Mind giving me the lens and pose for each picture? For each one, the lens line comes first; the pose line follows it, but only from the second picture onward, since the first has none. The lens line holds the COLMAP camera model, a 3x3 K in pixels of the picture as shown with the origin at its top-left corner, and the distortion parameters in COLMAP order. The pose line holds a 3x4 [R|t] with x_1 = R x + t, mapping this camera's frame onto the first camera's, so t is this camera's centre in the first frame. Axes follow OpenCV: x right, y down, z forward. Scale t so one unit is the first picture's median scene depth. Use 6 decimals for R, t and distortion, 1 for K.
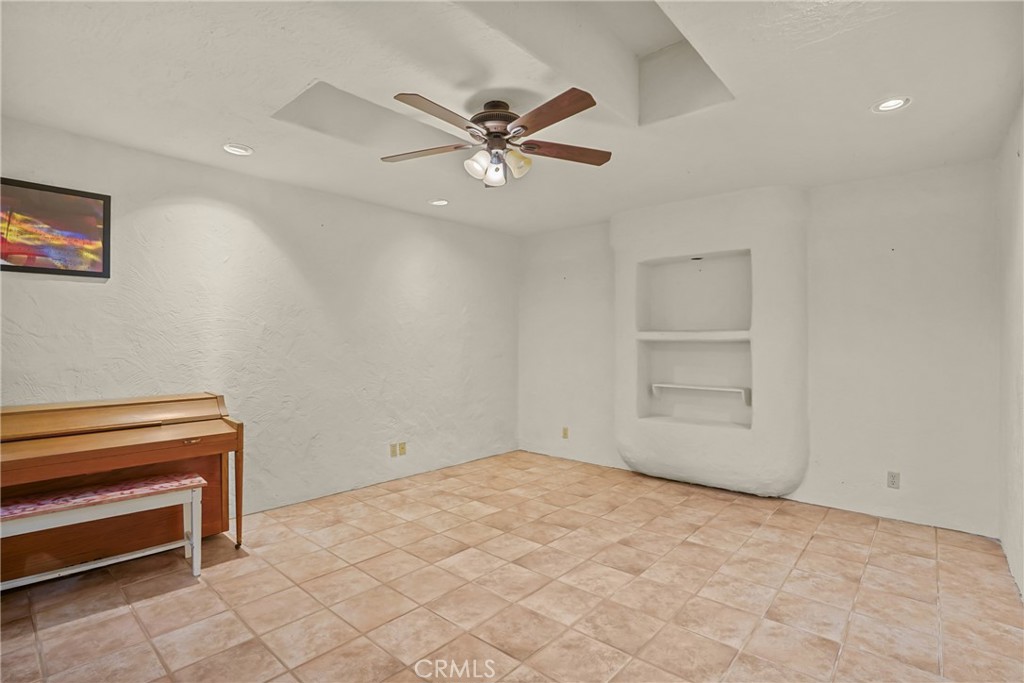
lens RADIAL K [[484.0, 0, 521.0], [0, 484.0, 339.4], [0, 0, 1]] dist [-0.038073, 0.007334]
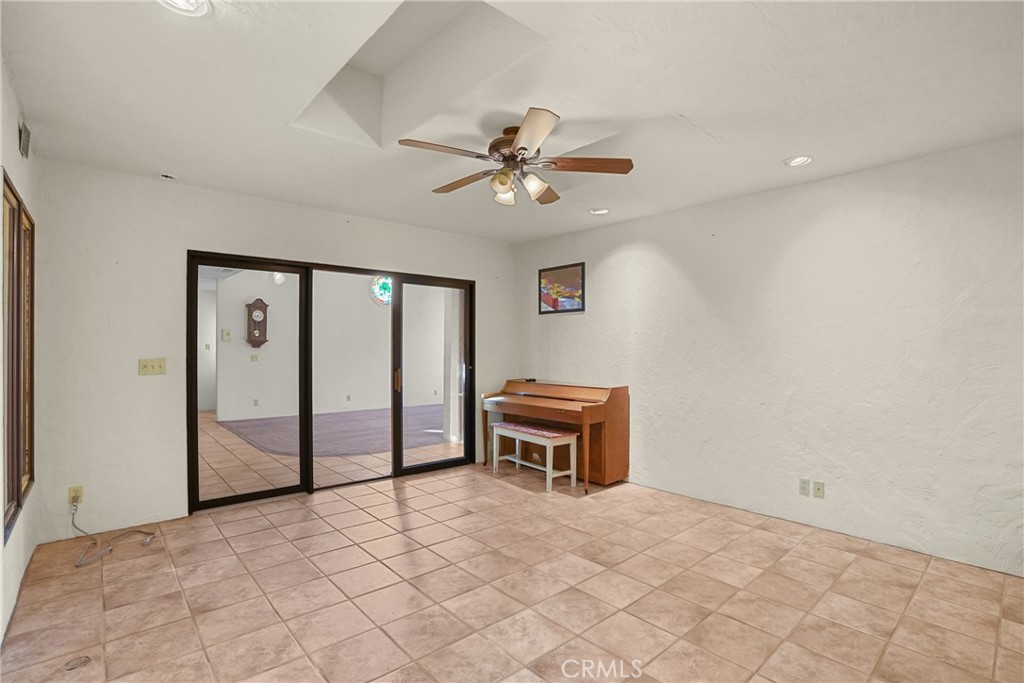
lens RADIAL K [[484.0, 0, 521.0], [0, 484.0, 348.4], [0, 0, 1]] dist [-0.038073, 0.007334]
pose [[-0.098194, 0.000411, -0.995167, 0.744805], [-0.000735, 1.000000, 0.000486, 0.002350], [0.995167, 0.000780, -0.098194, 0.810657]]
